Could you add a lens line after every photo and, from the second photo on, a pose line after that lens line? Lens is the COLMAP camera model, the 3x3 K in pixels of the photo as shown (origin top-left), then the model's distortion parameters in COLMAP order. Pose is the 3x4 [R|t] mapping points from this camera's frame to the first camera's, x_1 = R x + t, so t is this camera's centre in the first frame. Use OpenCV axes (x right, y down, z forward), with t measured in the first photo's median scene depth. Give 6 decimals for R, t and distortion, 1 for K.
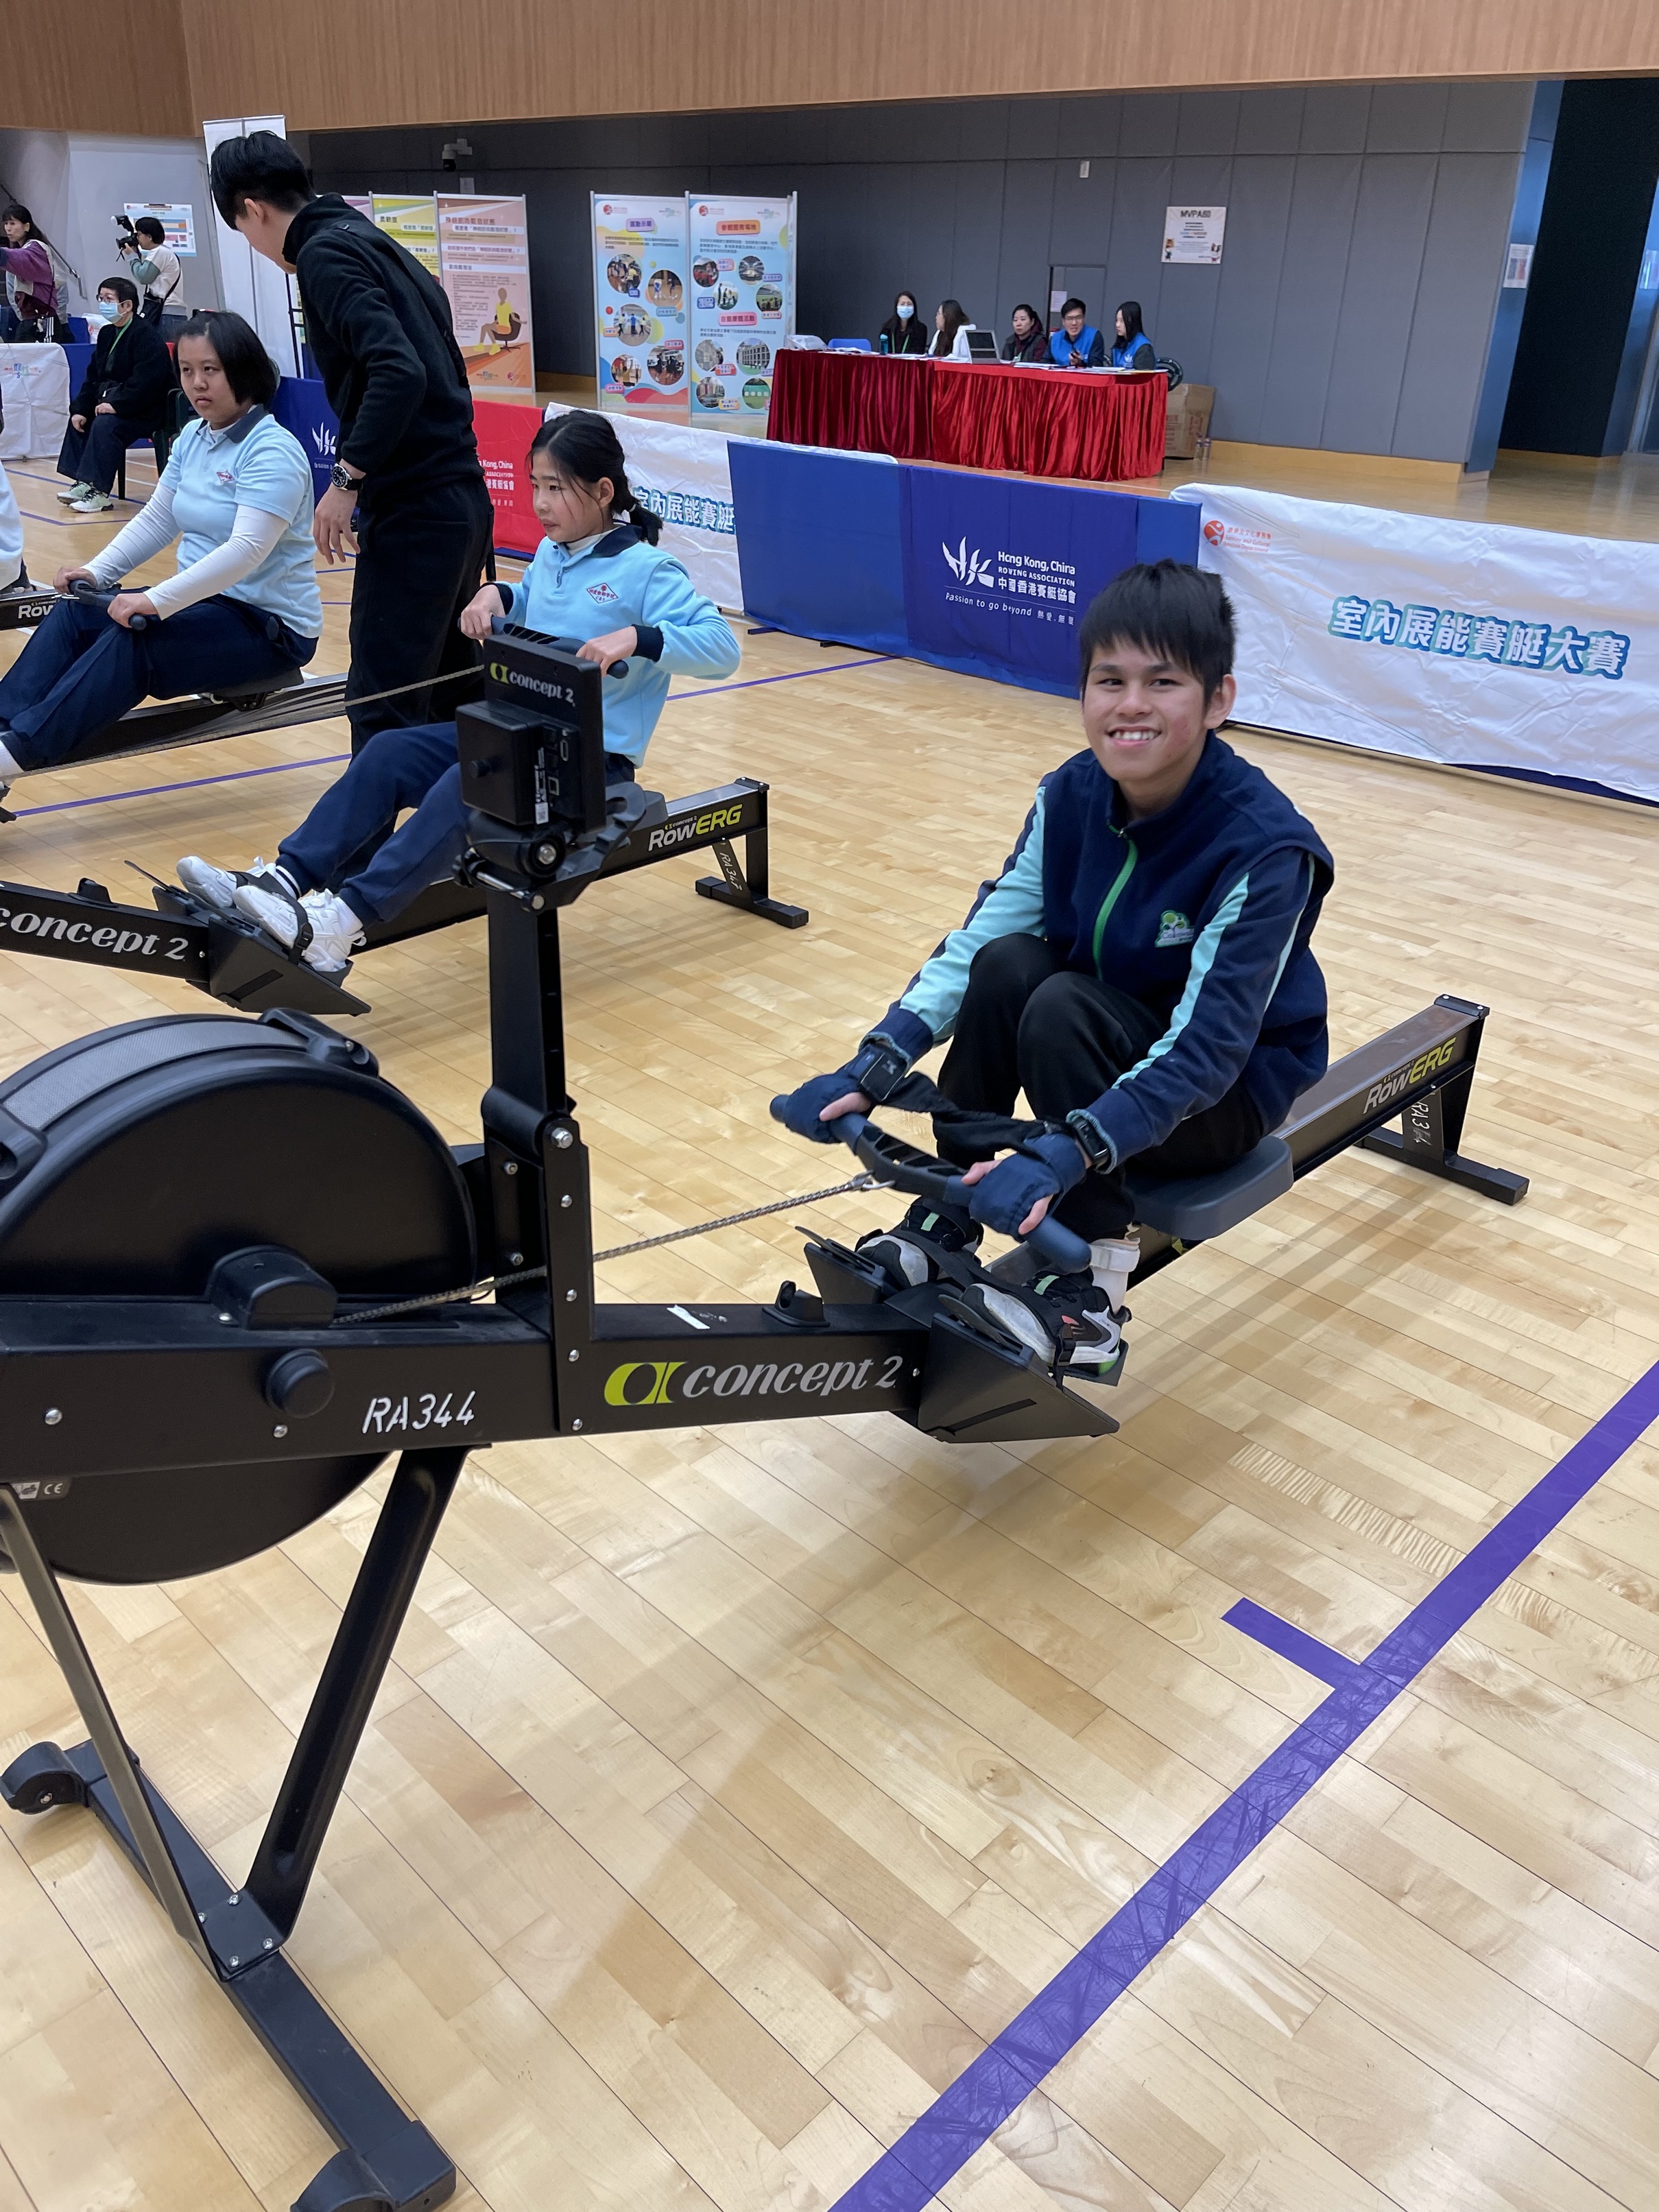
lens RADIAL K [[1677.1, 0, 853.0], [0, 1677.1, 1102.1], [0, 0, 1]] dist [0.037745, -0.001374]
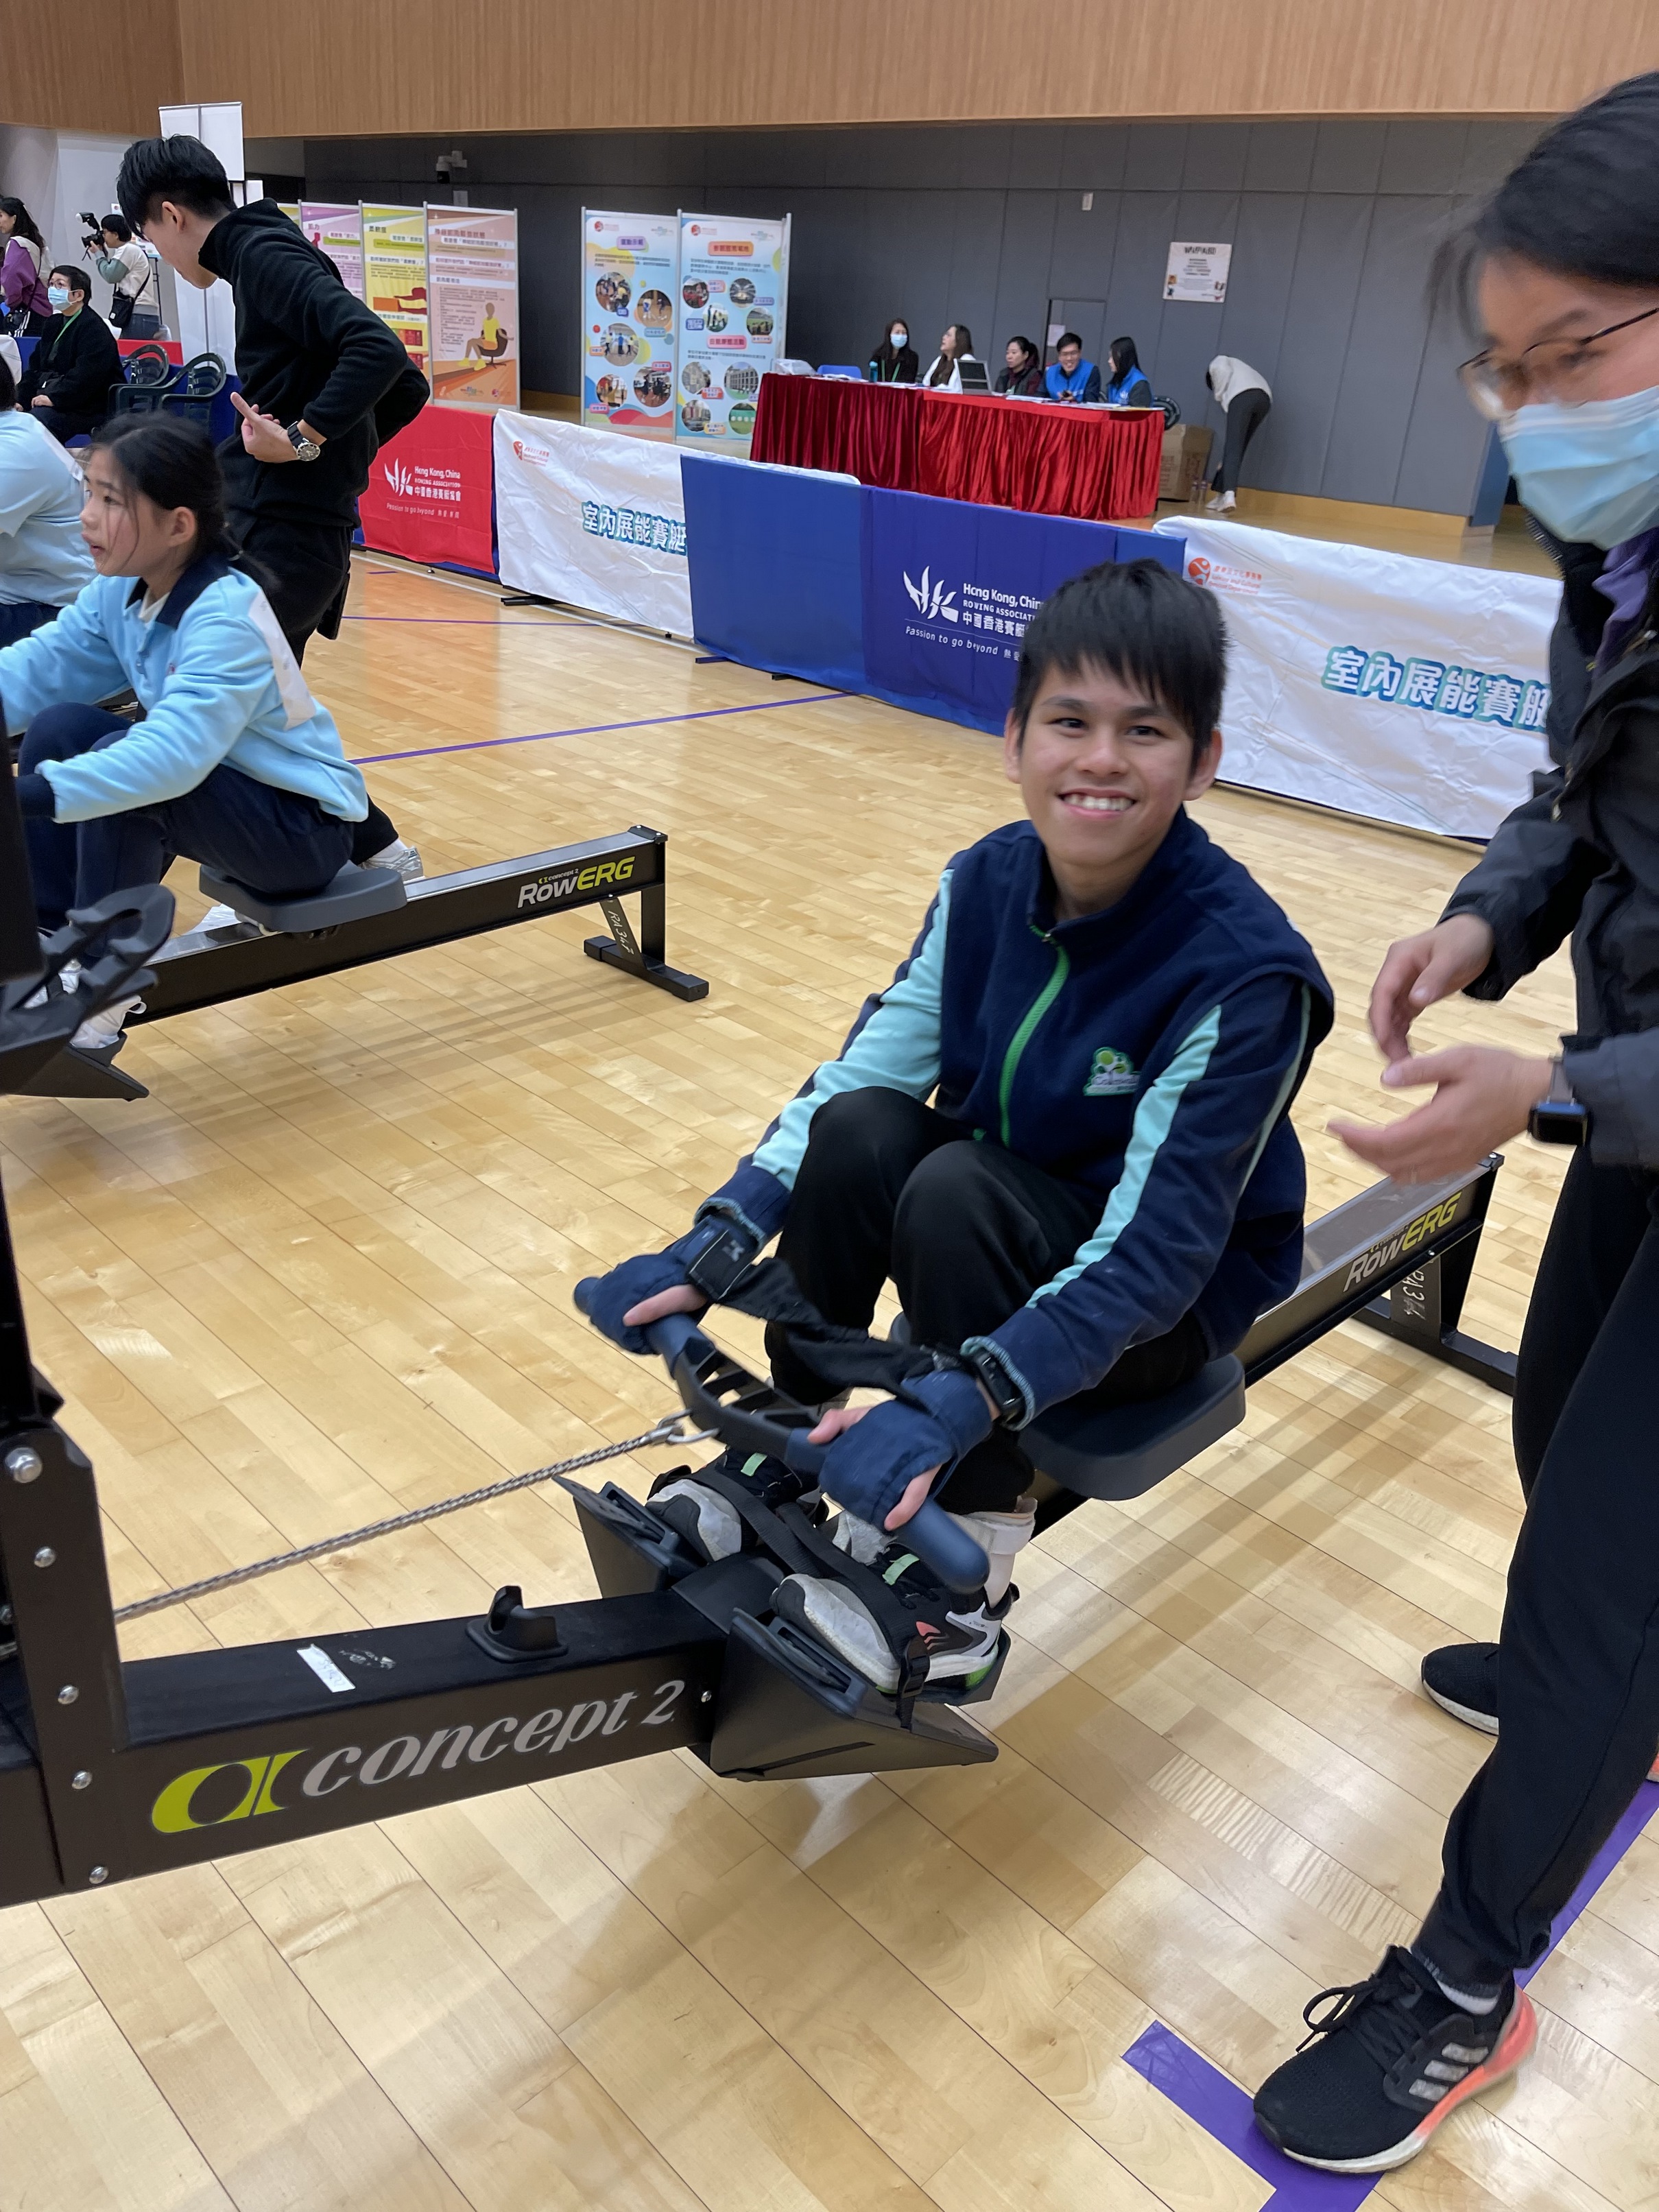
lens RADIAL K [[1633.5, 0, 829.5], [0, 1633.5, 1106.0], [0, 0, 1]] dist [0.037355, -0.005585]
pose [[0.999156, 0.040456, -0.007053, 0.034397], [-0.040529, 0.999124, -0.010408, -0.033948], [0.006626, 0.010685, 0.999921, 0.122639]]
